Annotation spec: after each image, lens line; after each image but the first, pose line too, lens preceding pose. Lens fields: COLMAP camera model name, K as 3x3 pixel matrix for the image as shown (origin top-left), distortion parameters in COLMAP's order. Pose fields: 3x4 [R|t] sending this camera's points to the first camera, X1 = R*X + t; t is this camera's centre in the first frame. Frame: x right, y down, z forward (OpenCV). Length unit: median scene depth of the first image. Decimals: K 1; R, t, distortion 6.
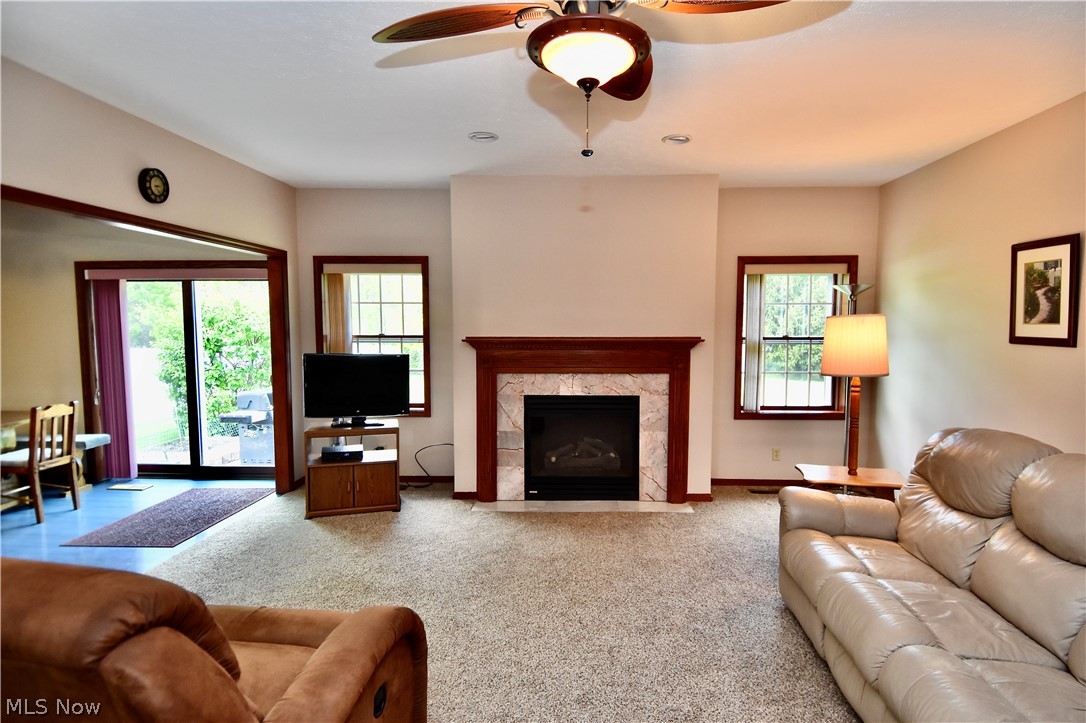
lens RADIAL K [[570.1, 0, 569.7], [0, 570.1, 371.4], [0, 0, 1]] dist [0.060740, -0.064230]
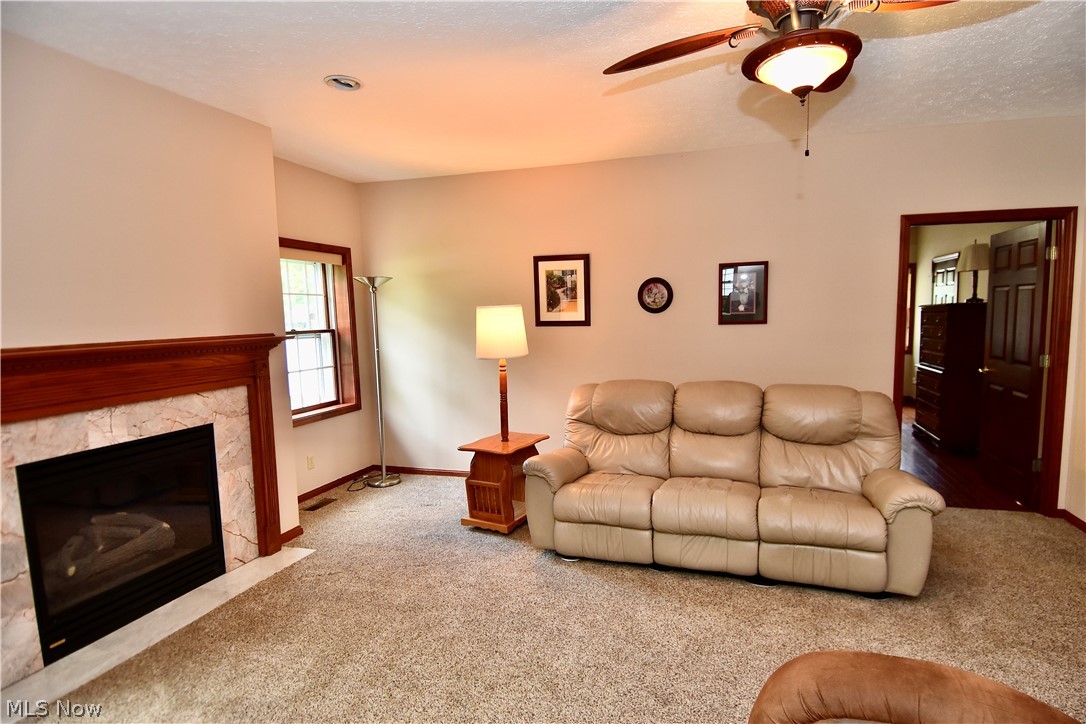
lens RADIAL K [[570.1, 0, 569.7], [0, 570.1, 371.9], [0, 0, 1]] dist [0.060740, -0.064230]
pose [[0.262471, -0.107358, 0.958949, -0.420330], [0.098485, 0.991582, 0.084056, -0.033994], [-0.959901, 0.072380, 0.270835, 0.399101]]
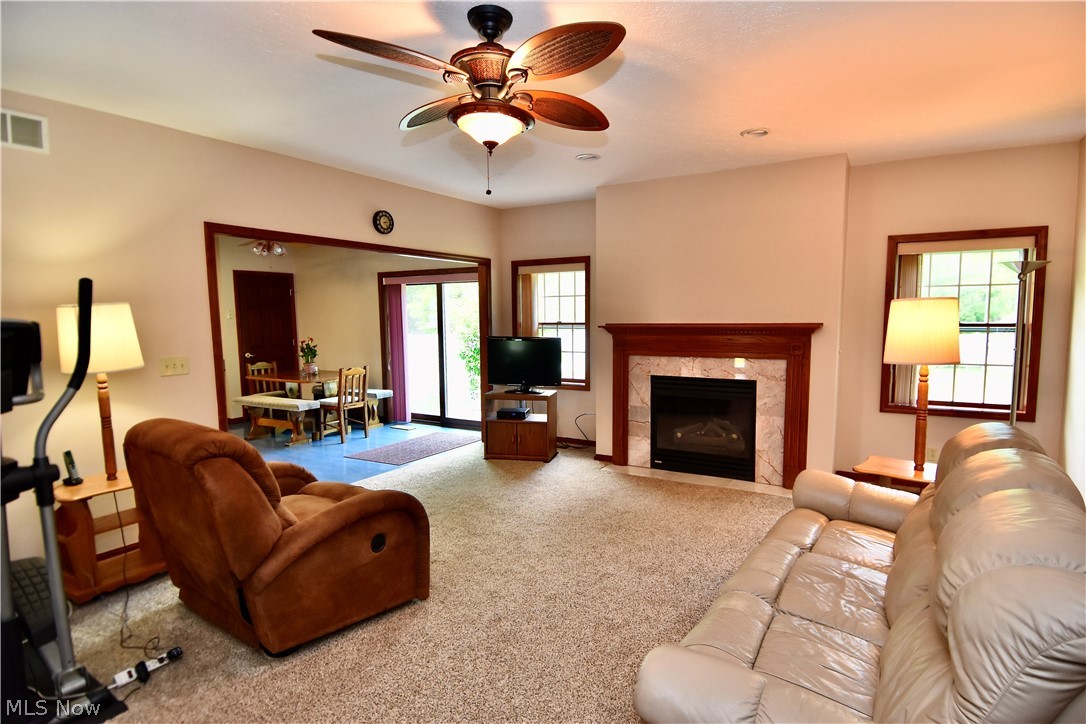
lens RADIAL K [[561.5, 0, 574.8], [0, 561.5, 374.3], [0, 0, 1]] dist [0.057765, -0.060271]
pose [[0.881787, 0.041655, -0.469804, 0.310316], [-0.029377, 0.999009, 0.033437, 0.006973], [0.470731, -0.015682, 0.882137, -0.051800]]
